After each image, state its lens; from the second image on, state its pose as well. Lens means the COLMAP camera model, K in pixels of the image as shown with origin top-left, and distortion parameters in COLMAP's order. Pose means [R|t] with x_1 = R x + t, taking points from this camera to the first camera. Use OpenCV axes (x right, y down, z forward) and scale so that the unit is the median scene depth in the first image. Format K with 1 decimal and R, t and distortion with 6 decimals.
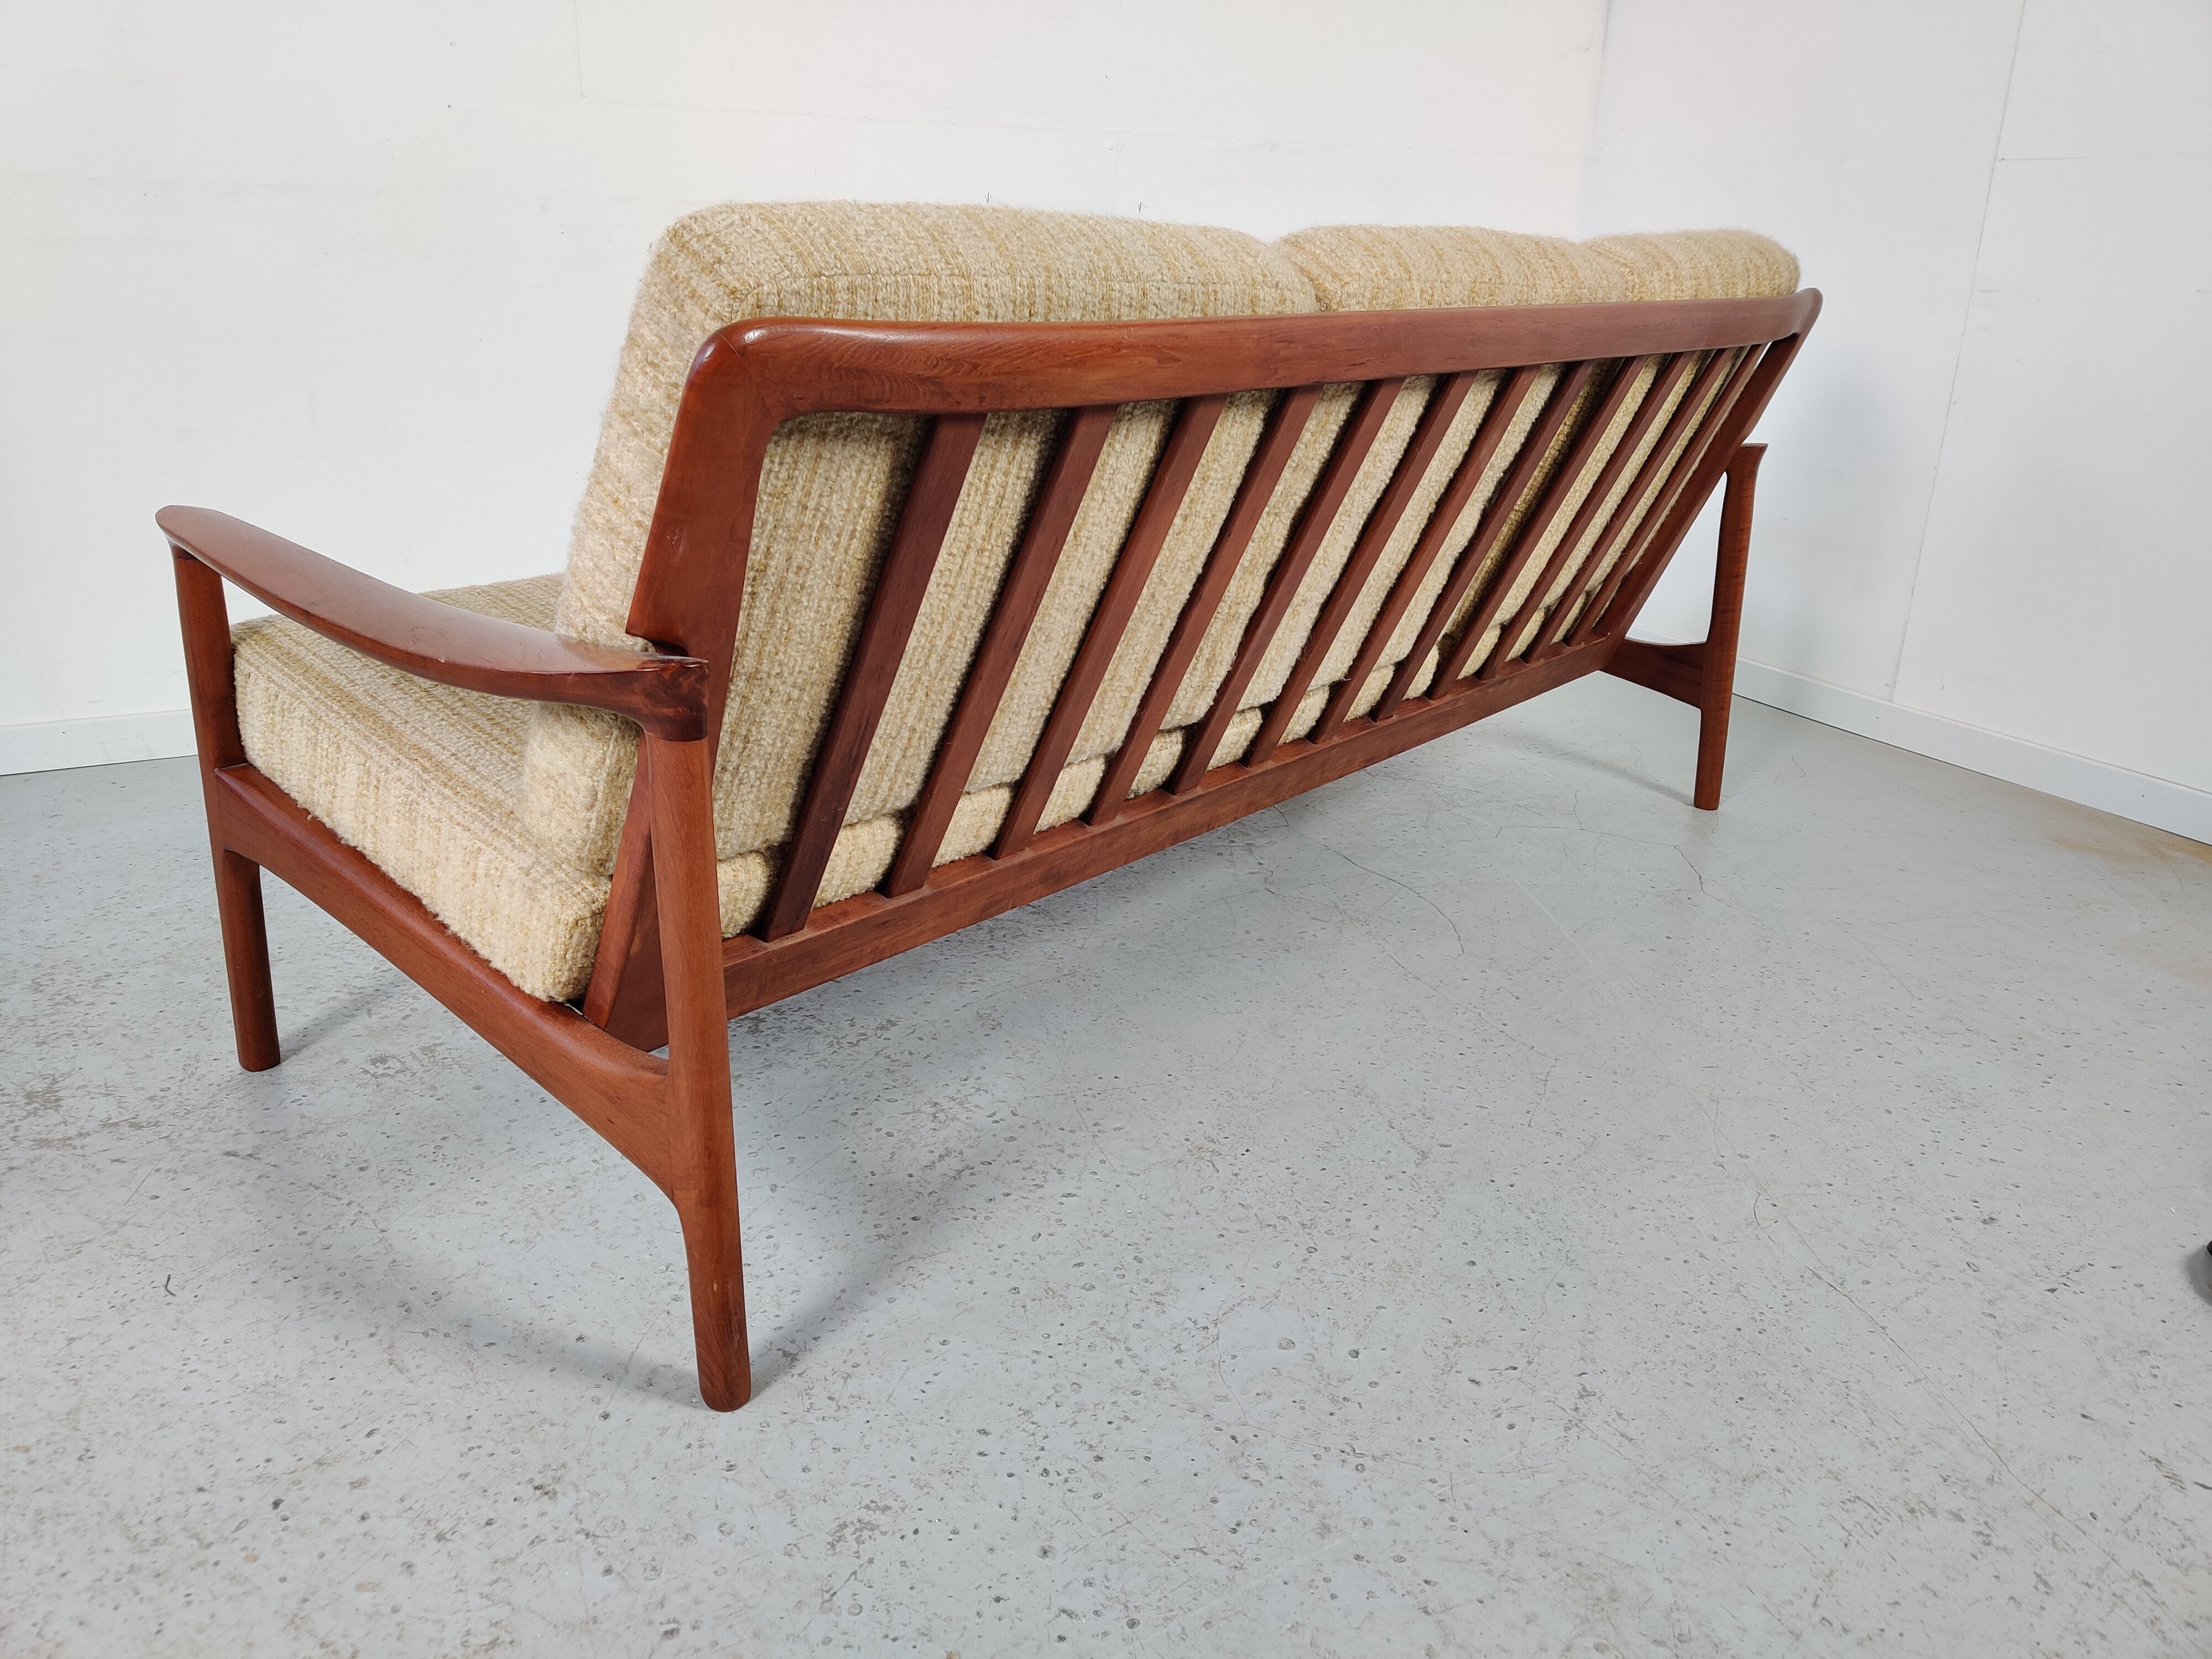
lens RADIAL K [[1681.0, 0, 1103.9], [0, 1681.0, 783.2], [0, 0, 1]] dist [0.051379, -0.037112]
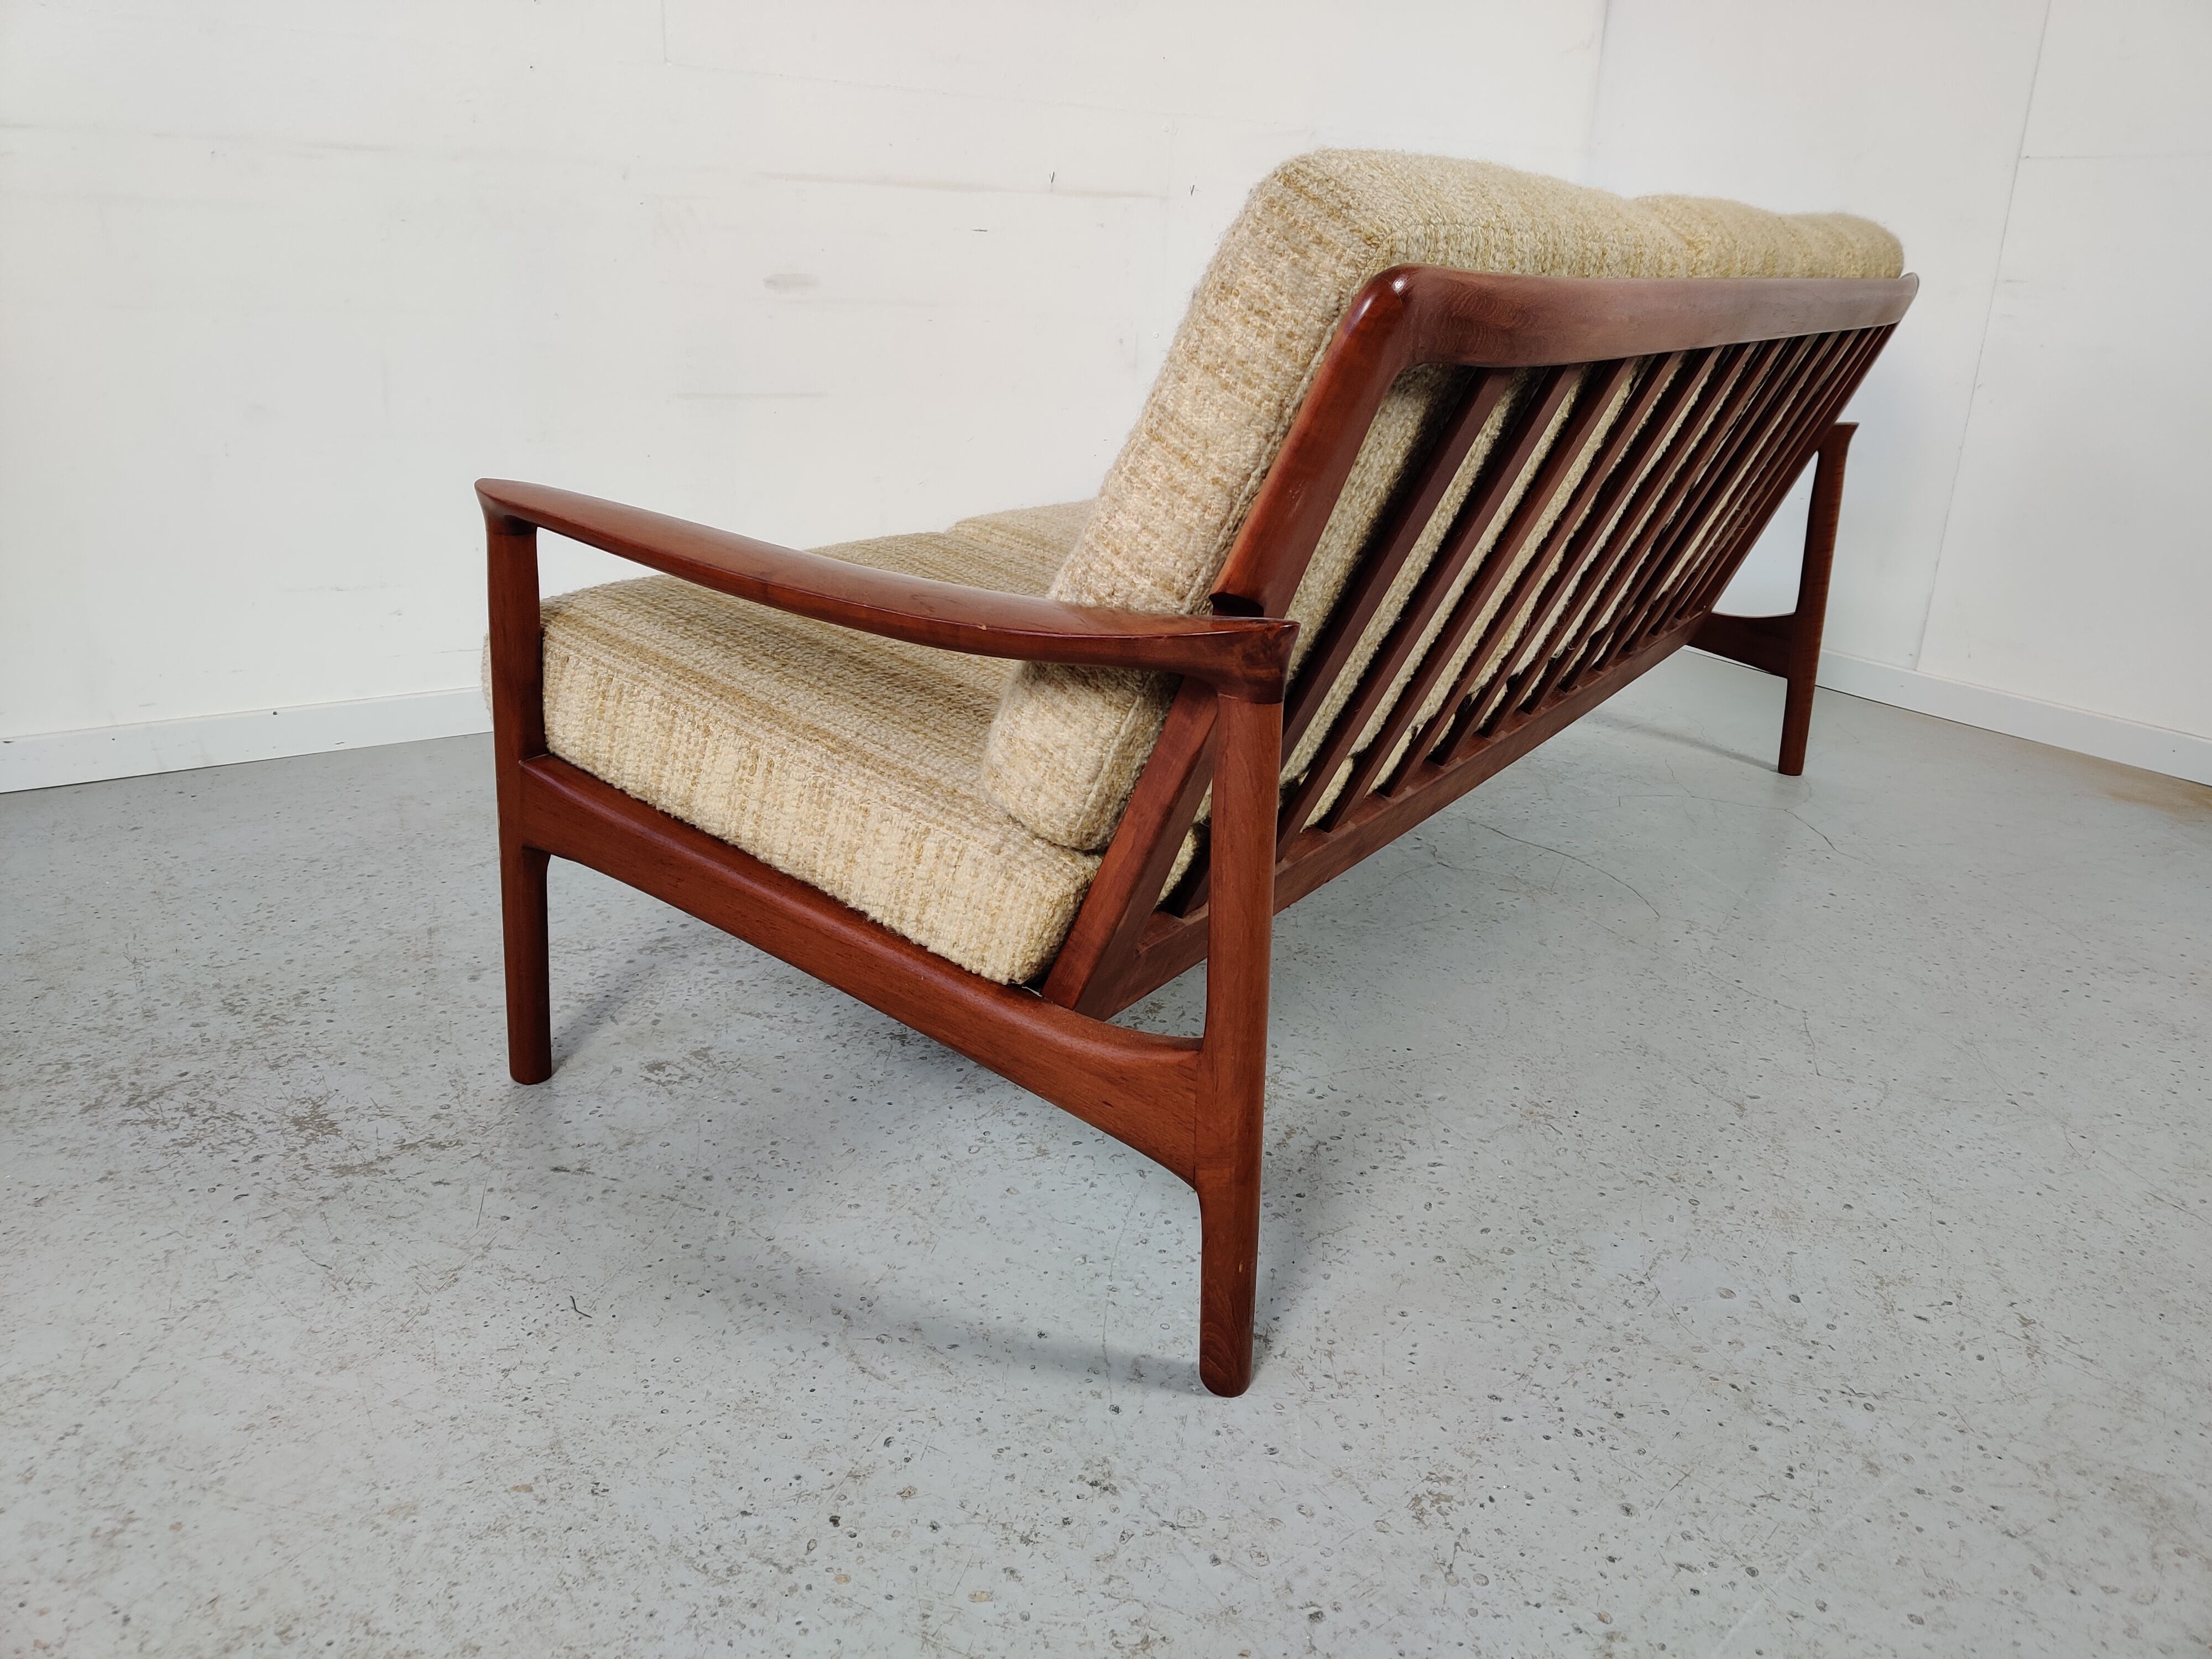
lens RADIAL K [[1681.0, 0, 1119.8], [0, 1681.0, 785.2], [0, 0, 1]] dist [0.051379, -0.037112]
pose [[0.990715, -0.027894, 0.133060, -0.375293], [0.027736, 0.999611, 0.003038, 0.013564], [-0.133093, 0.000681, 0.991103, 0.039684]]
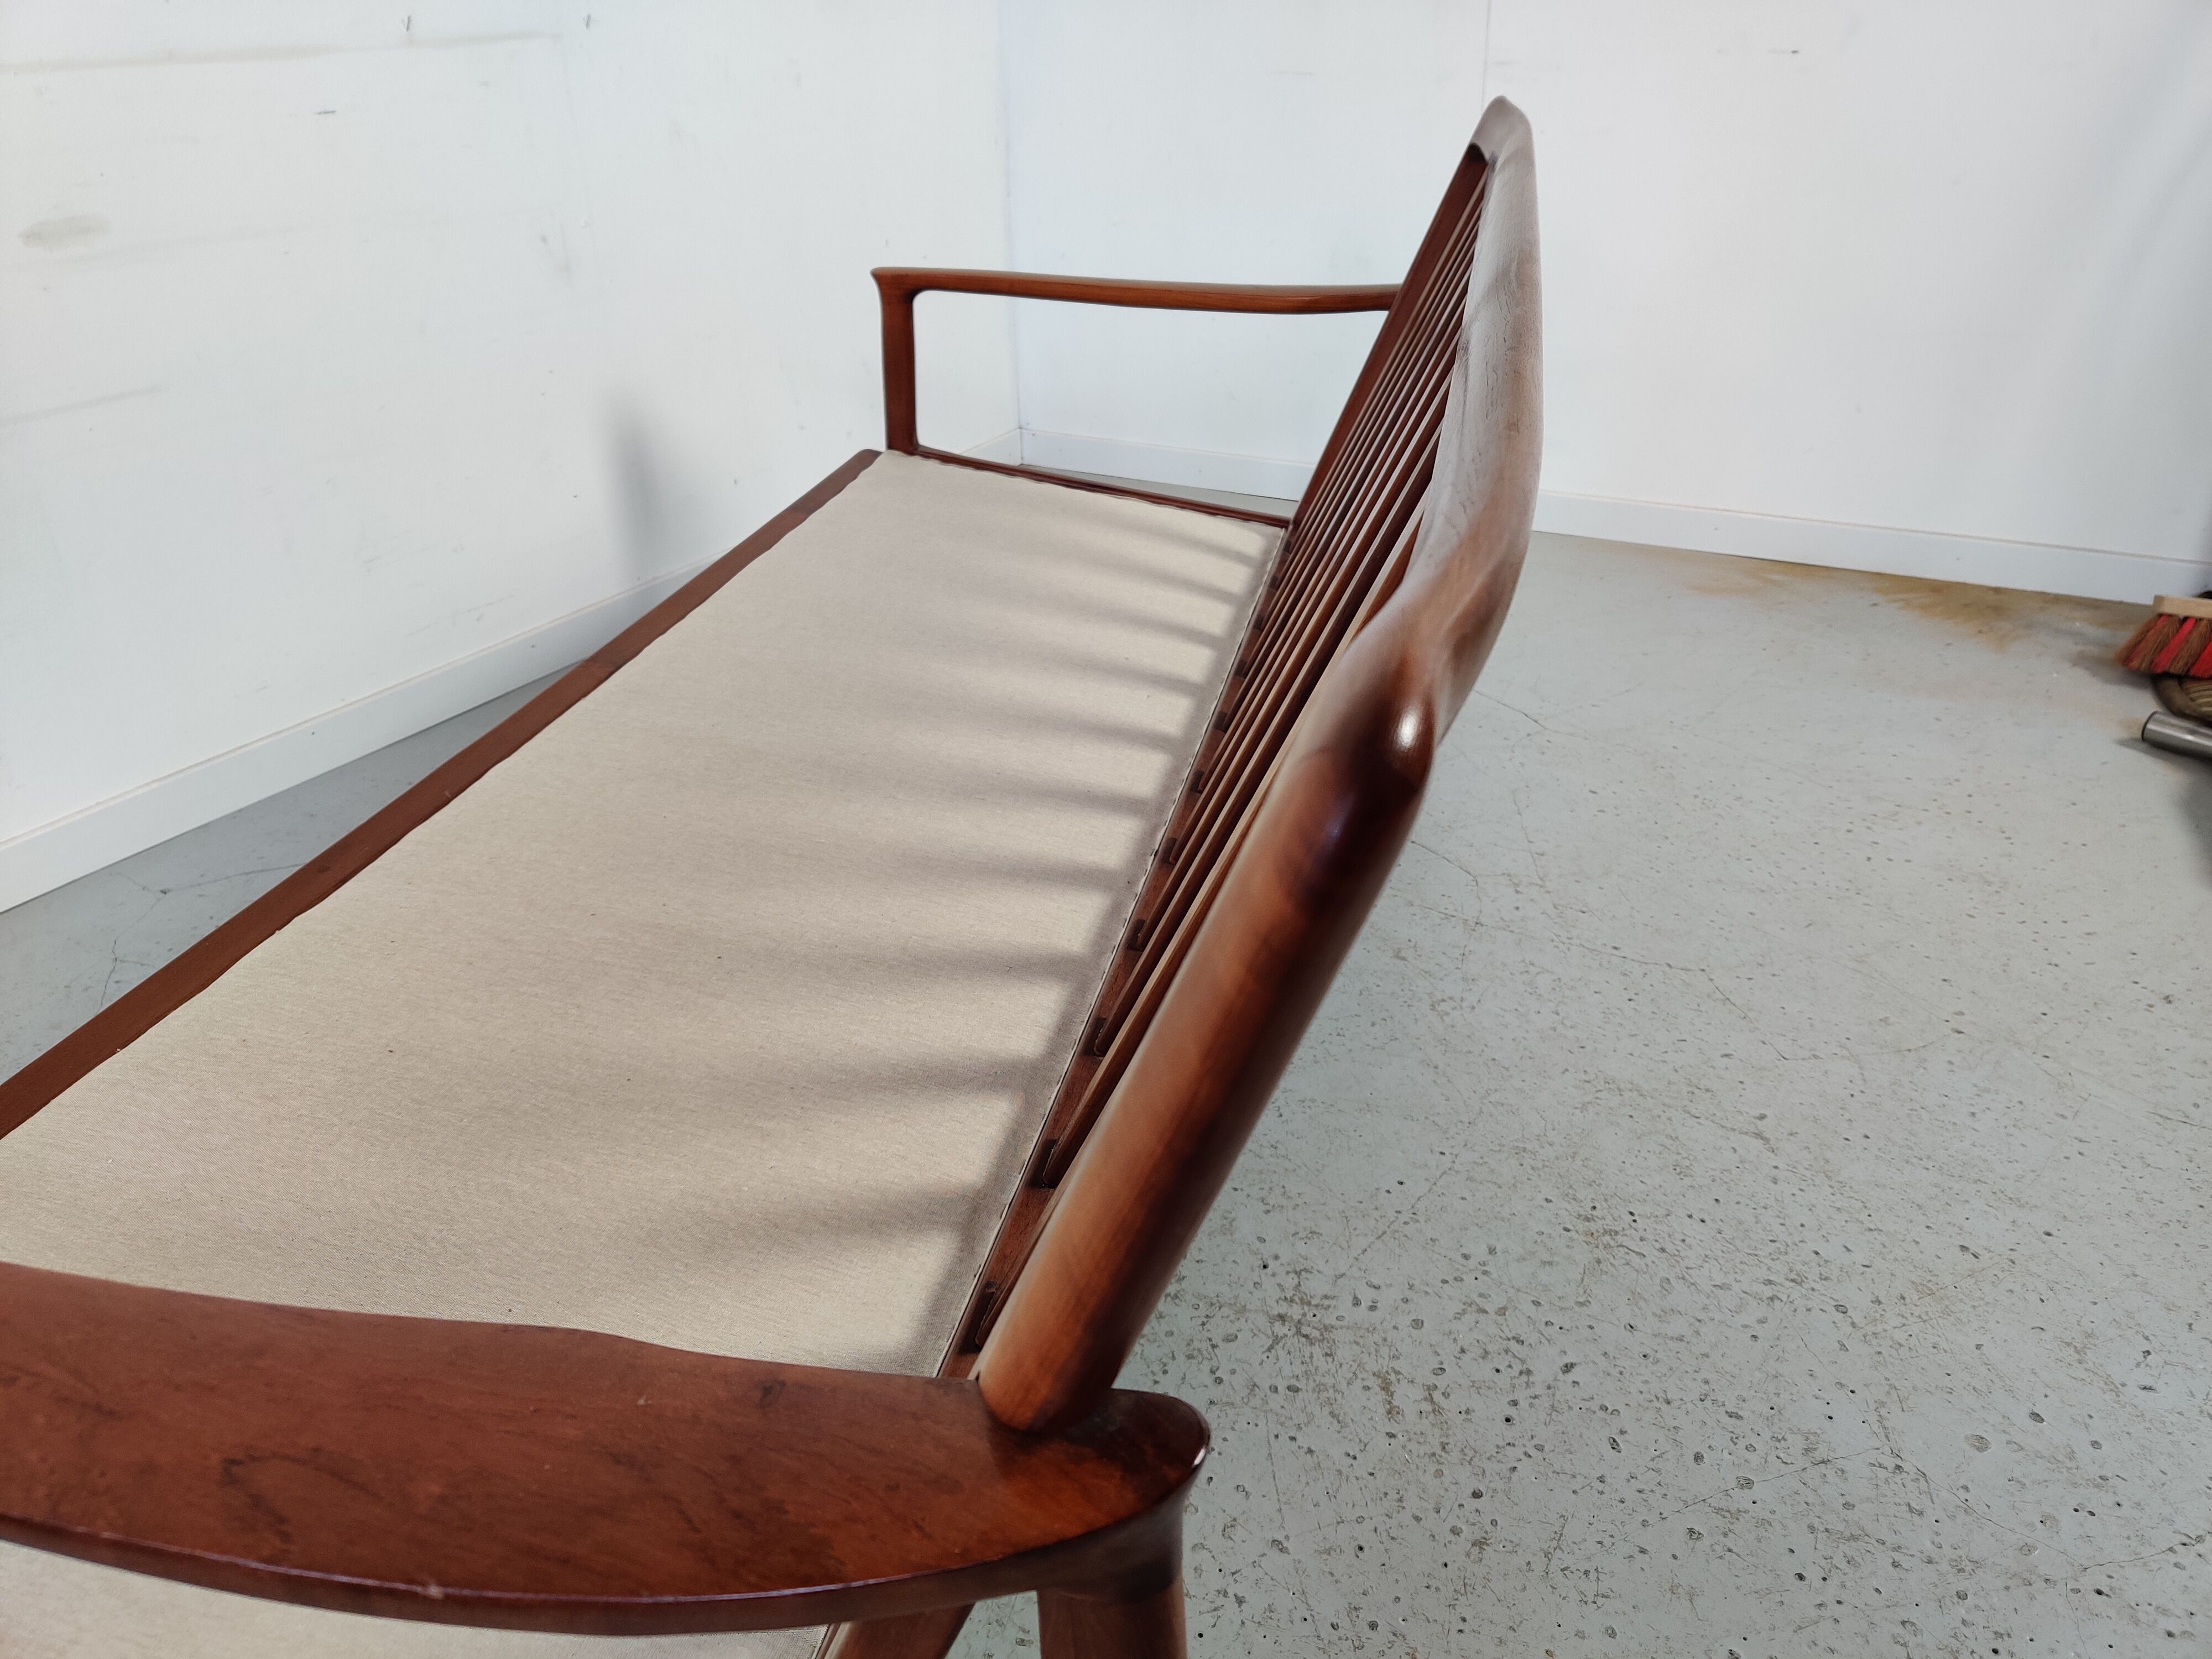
lens RADIAL K [[1681.0, 0, 1116.7], [0, 1681.0, 779.3], [0, 0, 1]] dist [0.051379, -0.037112]
pose [[0.822416, -0.284898, 0.492407, -0.580805], [0.218626, 0.957375, 0.188773, -0.250820], [-0.525200, -0.047597, 0.849647, 0.501227]]
